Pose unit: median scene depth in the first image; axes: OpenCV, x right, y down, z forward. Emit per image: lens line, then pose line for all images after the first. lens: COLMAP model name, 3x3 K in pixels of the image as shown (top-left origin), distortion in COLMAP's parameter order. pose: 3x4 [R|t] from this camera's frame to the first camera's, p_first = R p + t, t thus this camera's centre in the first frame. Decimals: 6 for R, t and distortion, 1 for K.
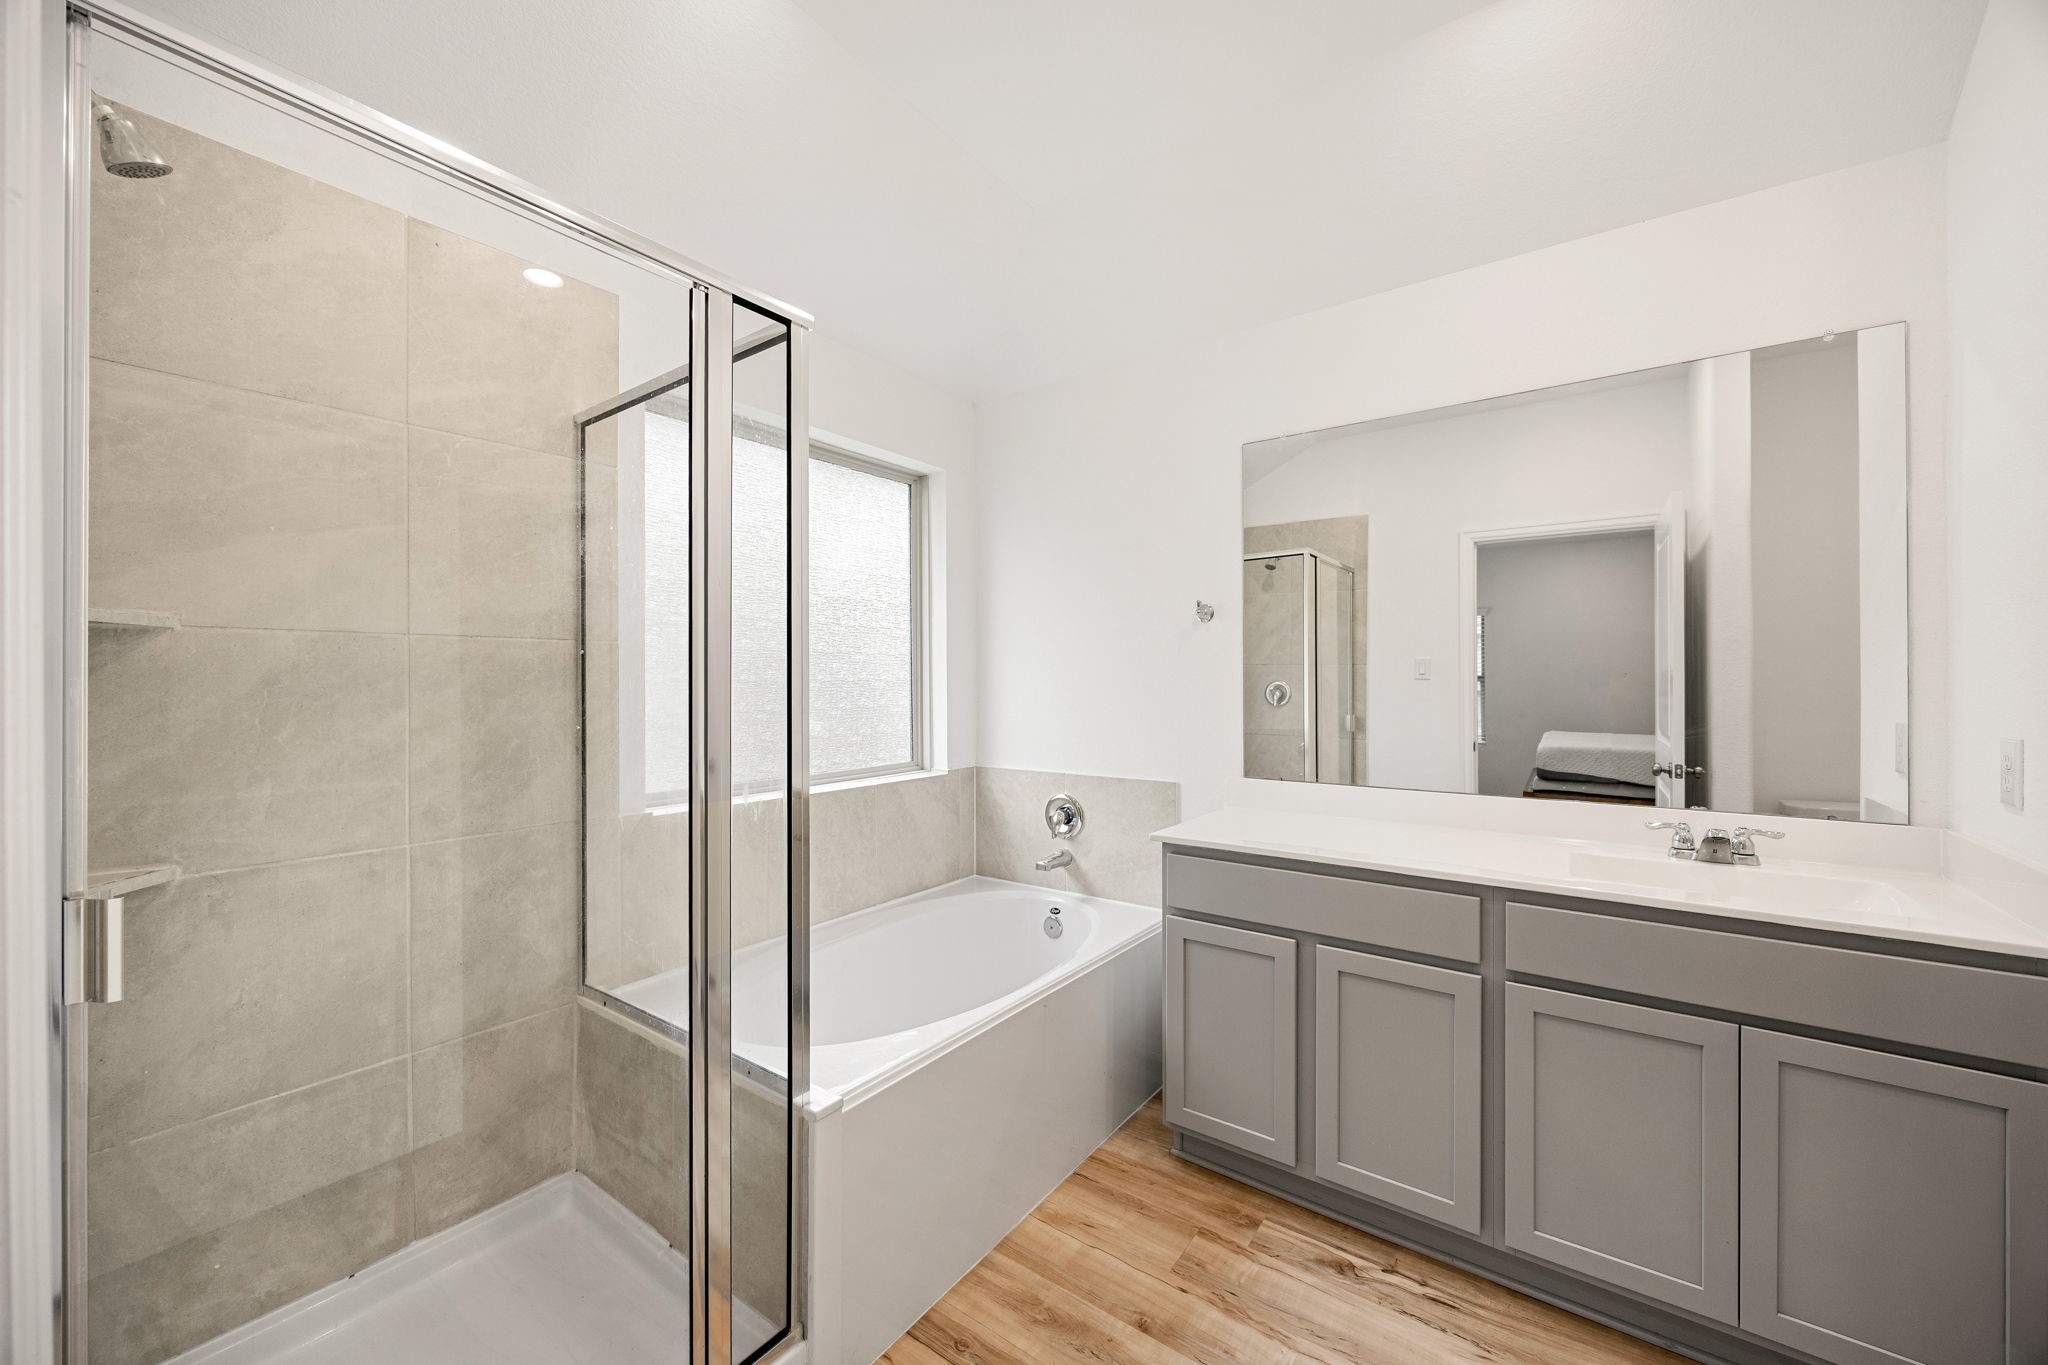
lens RADIAL K [[786.9, 0, 1016.0], [0, 786.9, 675.7], [0, 0, 1]] dist [0.000061, -0.003113]
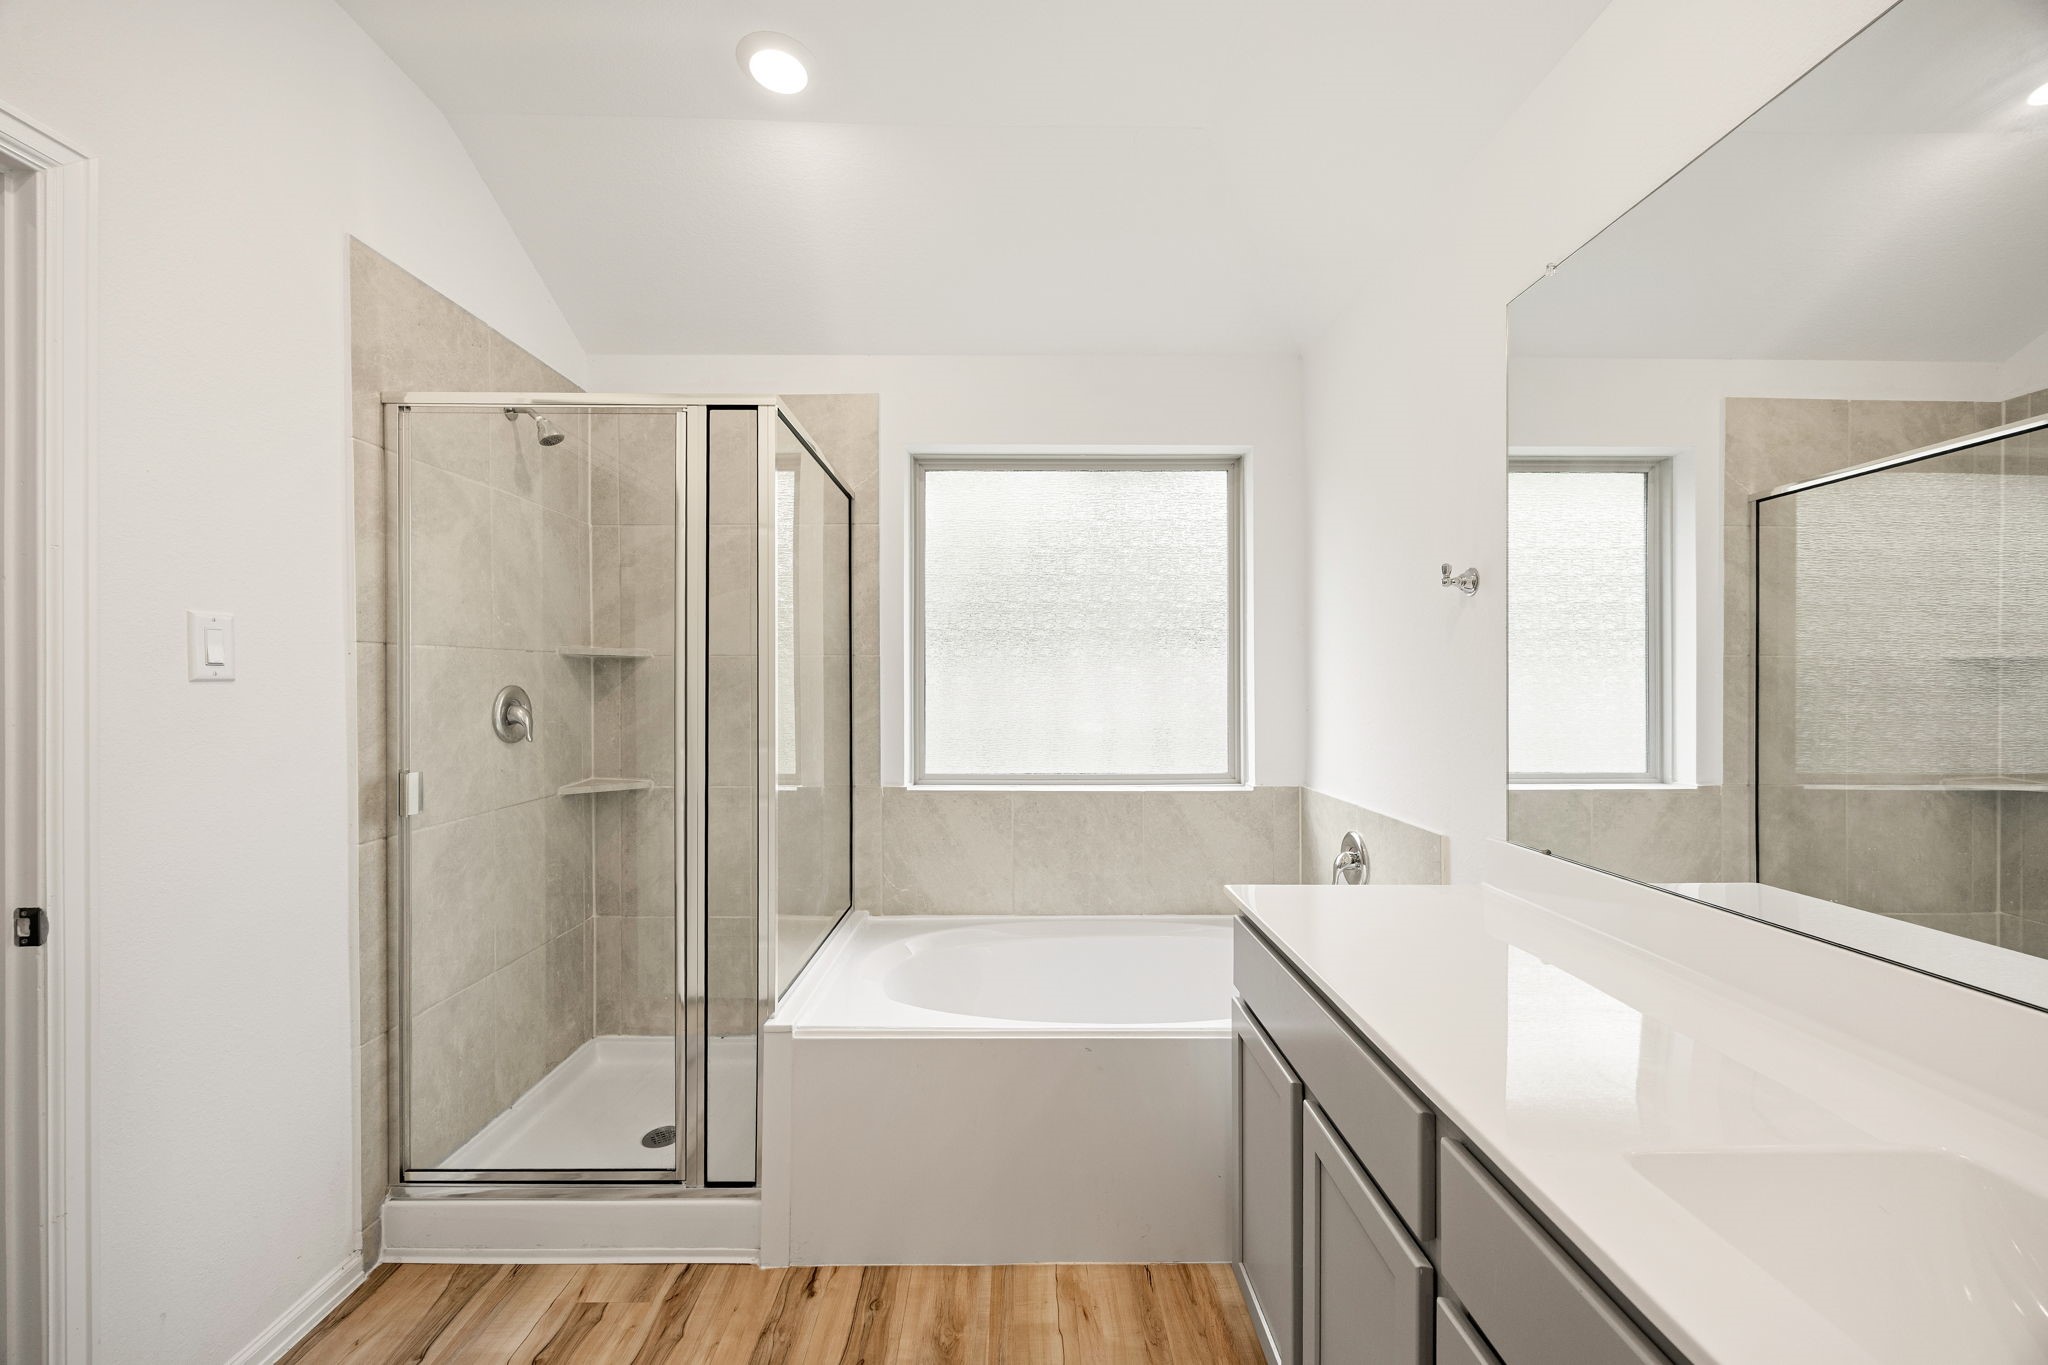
lens RADIAL K [[786.9, 0, 1016.0], [0, 786.9, 675.7], [0, 0, 1]] dist [0.000061, -0.003113]
pose [[0.590693, -0.008076, -0.806856, 0.742341], [0.004668, 0.999967, -0.006591, 0.001298], [0.806883, 0.000126, 0.590712, 0.422003]]
